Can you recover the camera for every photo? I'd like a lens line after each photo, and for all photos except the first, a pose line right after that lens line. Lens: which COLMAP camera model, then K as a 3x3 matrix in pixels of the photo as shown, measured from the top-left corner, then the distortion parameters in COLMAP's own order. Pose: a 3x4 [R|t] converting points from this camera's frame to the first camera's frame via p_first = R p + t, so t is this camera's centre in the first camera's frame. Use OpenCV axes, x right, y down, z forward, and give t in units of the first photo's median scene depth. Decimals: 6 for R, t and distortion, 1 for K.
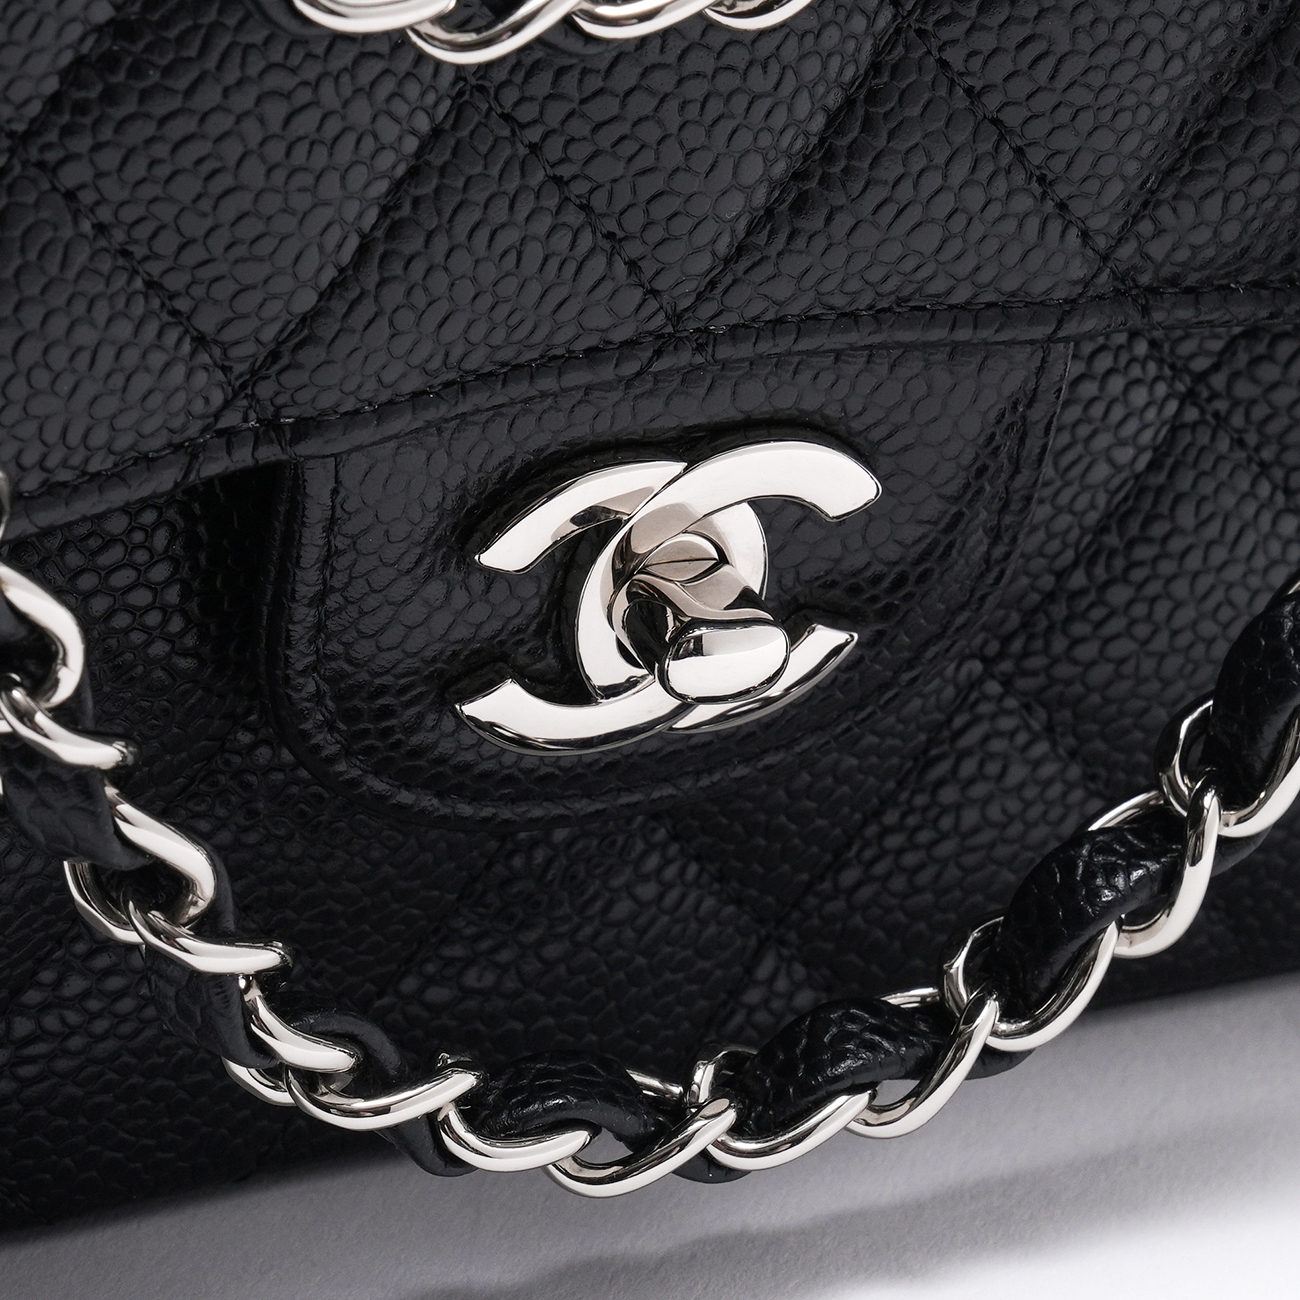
lens RADIAL K [[8307.8, 0, 650.6], [0, 8307.8, 649.2], [0, 0, 1]] dist [0.120101, 0.000000]
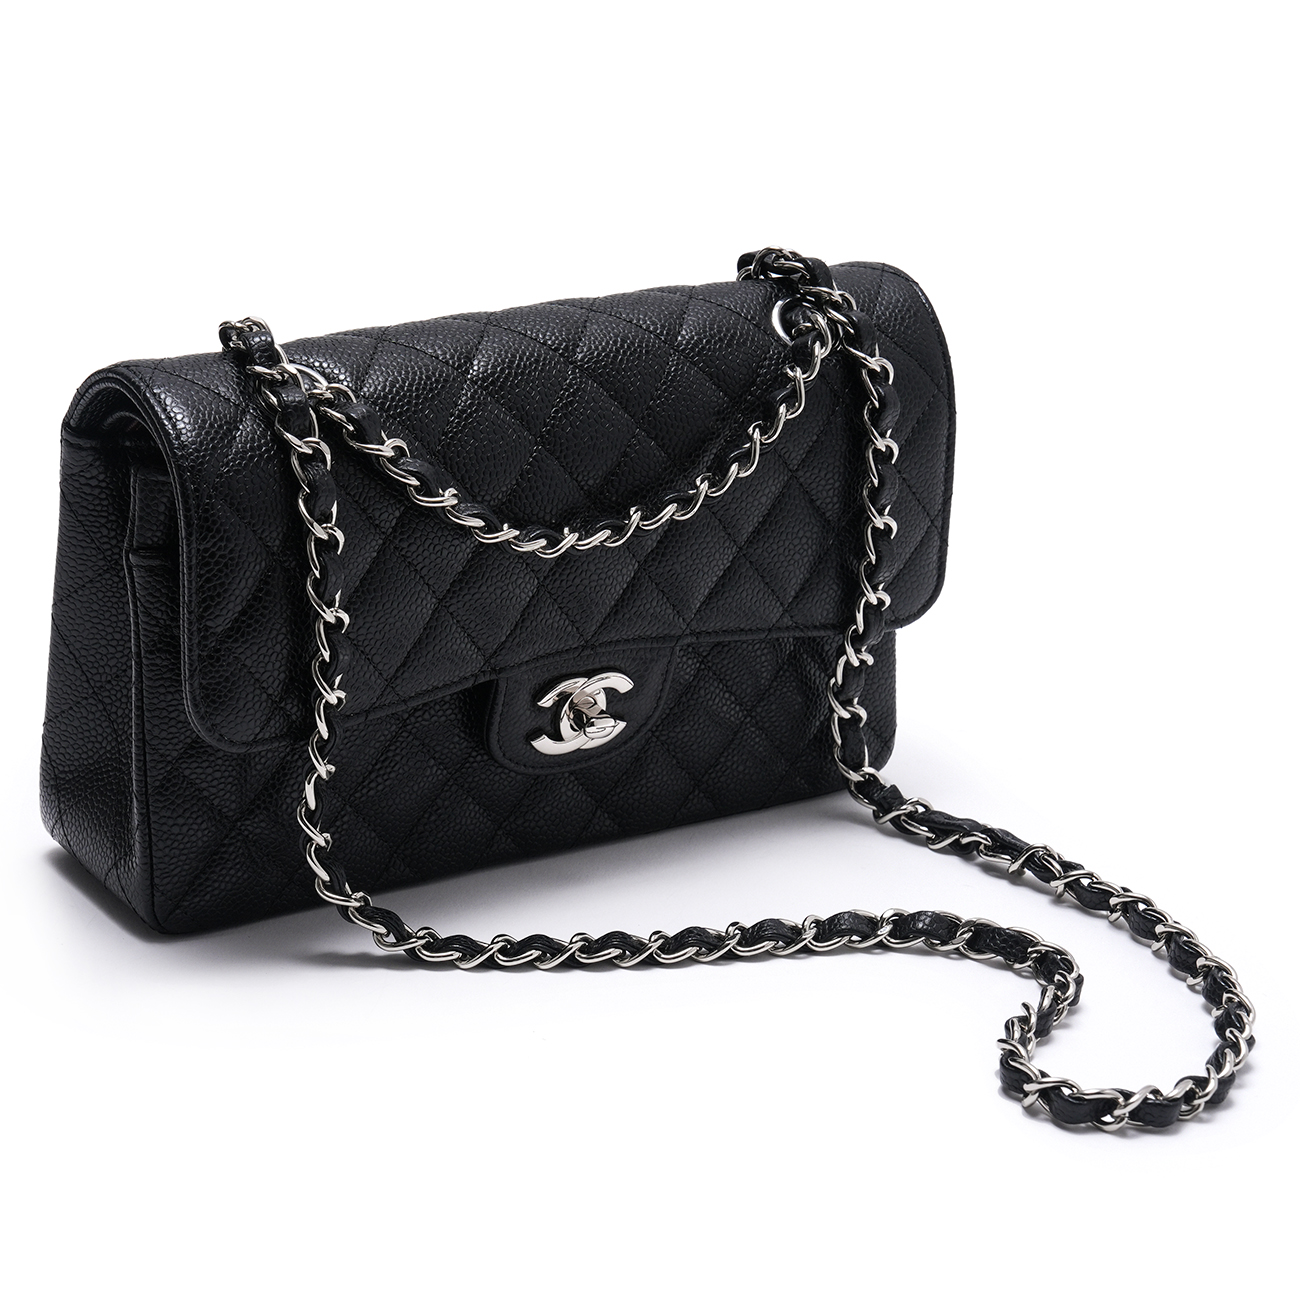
lens RADIAL K [[8307.8, 0, 649.9], [0, 8307.8, 650.3], [0, 0, 1]] dist [0.120101, 0.000000]
pose [[0.984874, -0.028680, 0.170885, -0.644006], [0.041477, 0.996557, -0.071793, 0.250169], [-0.168237, 0.077795, 0.982672, -2.907111]]
